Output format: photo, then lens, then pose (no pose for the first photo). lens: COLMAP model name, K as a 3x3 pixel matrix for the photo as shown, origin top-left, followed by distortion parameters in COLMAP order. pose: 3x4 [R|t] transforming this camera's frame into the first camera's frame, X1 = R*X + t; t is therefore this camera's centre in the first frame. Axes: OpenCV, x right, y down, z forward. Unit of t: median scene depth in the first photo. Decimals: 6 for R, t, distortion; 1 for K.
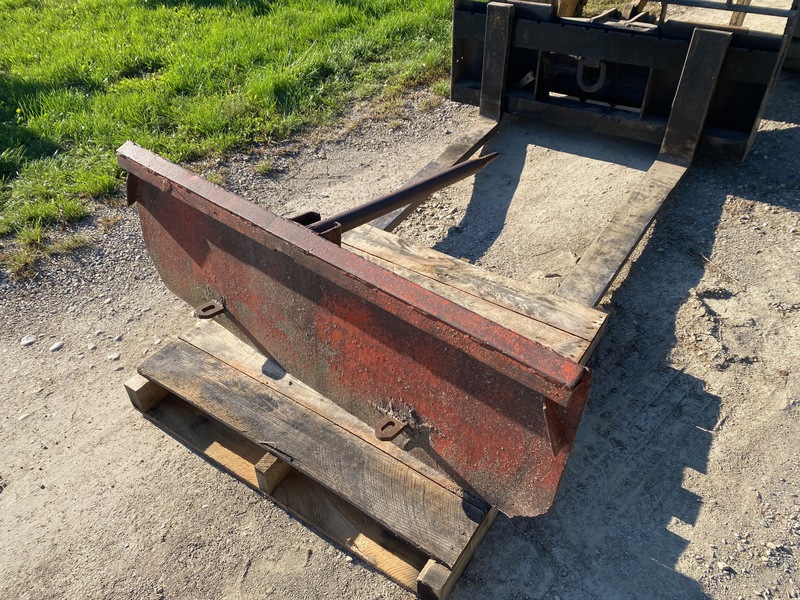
lens RADIAL K [[603.8, 0, 399.2], [0, 603.8, 299.4], [0, 0, 1]] dist [0.033384, -0.042958]
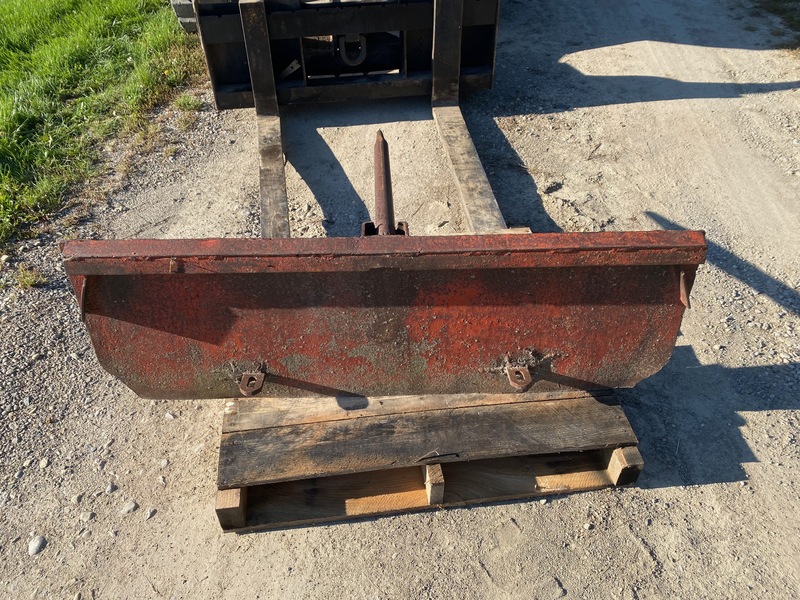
lens RADIAL K [[603.8, 0, 394.3], [0, 603.8, 298.6], [0, 0, 1]] dist [0.033384, -0.042958]
pose [[0.755619, -0.420699, 0.502047, -0.476335], [0.416949, 0.900059, 0.126681, -0.102682], [-0.505167, 0.113606, 0.855512, 0.119490]]
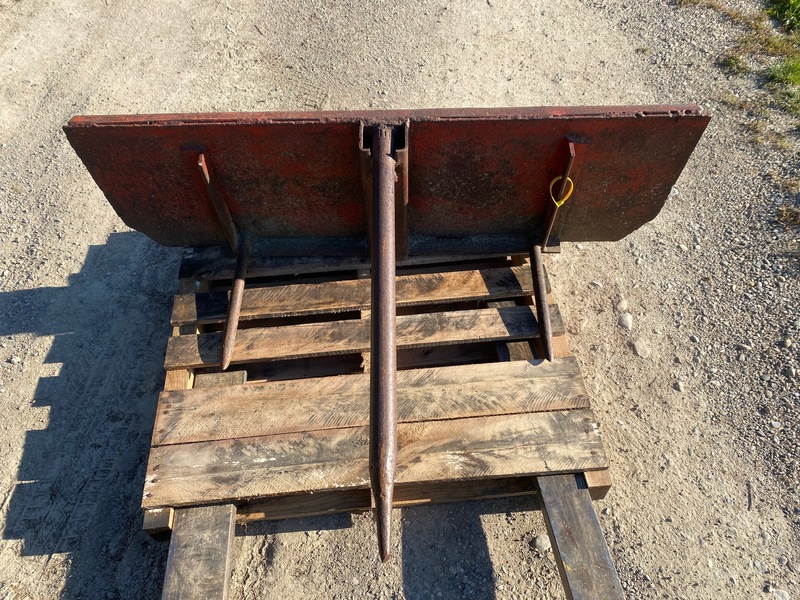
lens RADIAL K [[603.8, 0, 395.8], [0, 603.8, 308.2], [0, 0, 1]] dist [0.033384, -0.042958]
pose [[-0.774387, 0.524059, -0.354523, 0.223612], [-0.381841, 0.059695, 0.922298, -0.699140], [0.504502, 0.849587, 0.153880, 0.777762]]
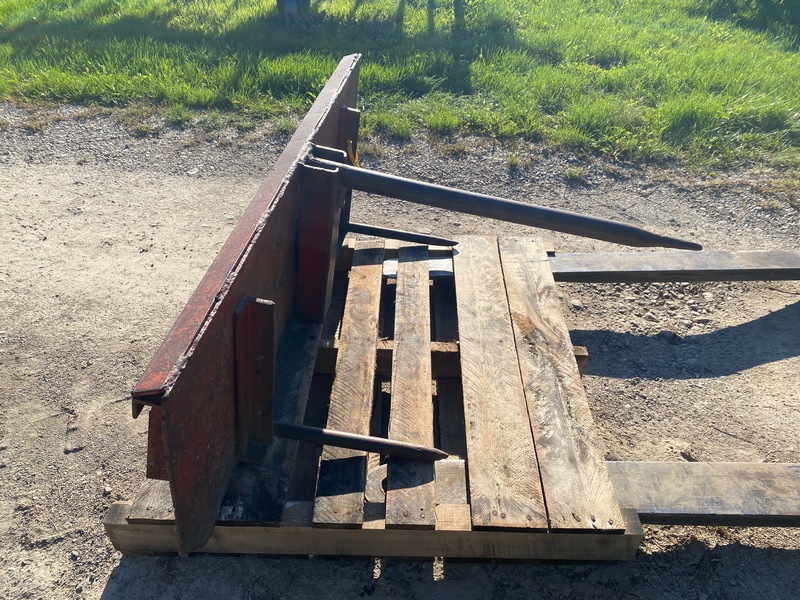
lens RADIAL K [[603.8, 0, 406.3], [0, 603.8, 302.0], [0, 0, 1]] dist [0.033384, -0.042958]
pose [[0.544920, 0.536206, -0.644628, 0.456532], [-0.557834, 0.805809, 0.198728, -0.146398], [0.626007, 0.251305, 0.738215, 0.322856]]
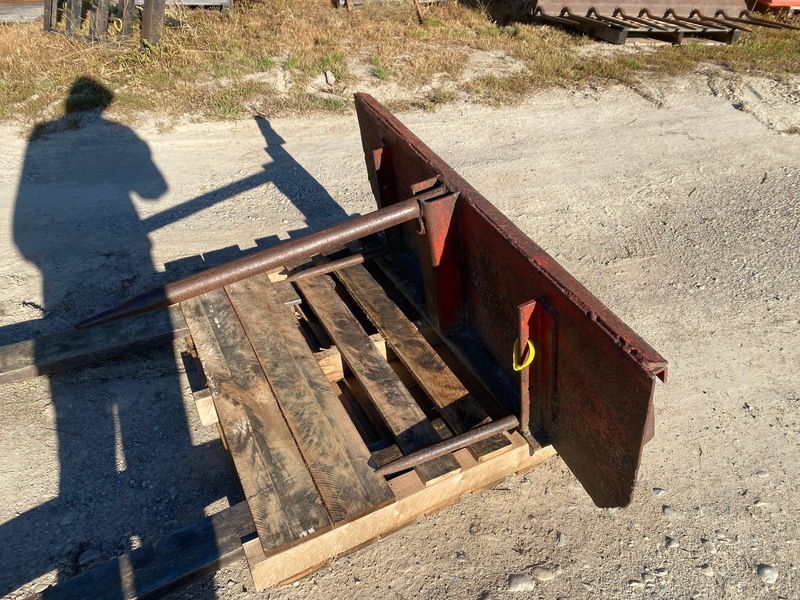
lens RADIAL K [[603.8, 0, 393.1], [0, 603.8, 297.8], [0, 0, 1]] dist [0.033384, -0.042958]
pose [[-0.872213, -0.274945, 0.404536, -0.389964], [0.331395, 0.276122, 0.902183, -0.729604], [-0.359752, 0.920957, -0.149722, 0.960122]]
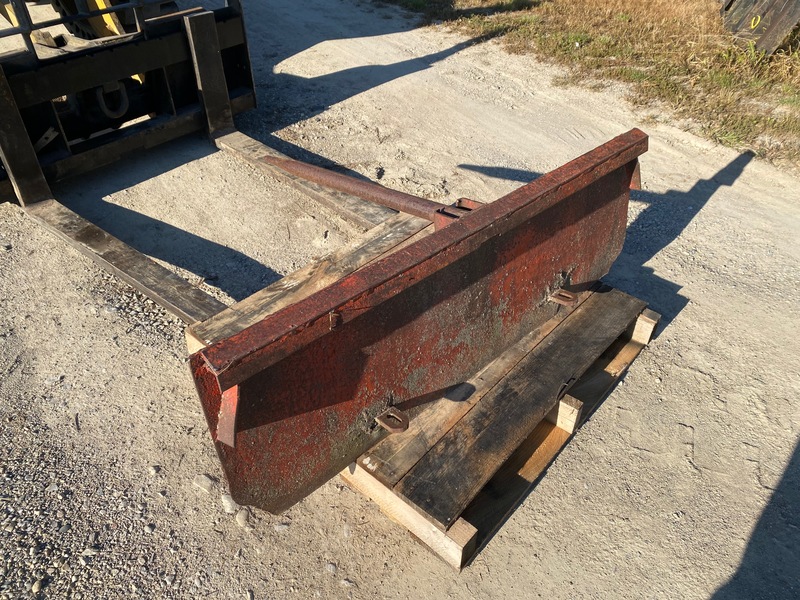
lens RADIAL K [[603.8, 0, 395.3], [0, 603.8, 297.1], [0, 0, 1]] dist [0.033384, -0.042958]
pose [[0.130648, -0.600367, 0.788980, -0.736706], [0.632874, 0.663070, 0.399759, -0.355428], [-0.763152, 0.447098, 0.466586, 0.484998]]
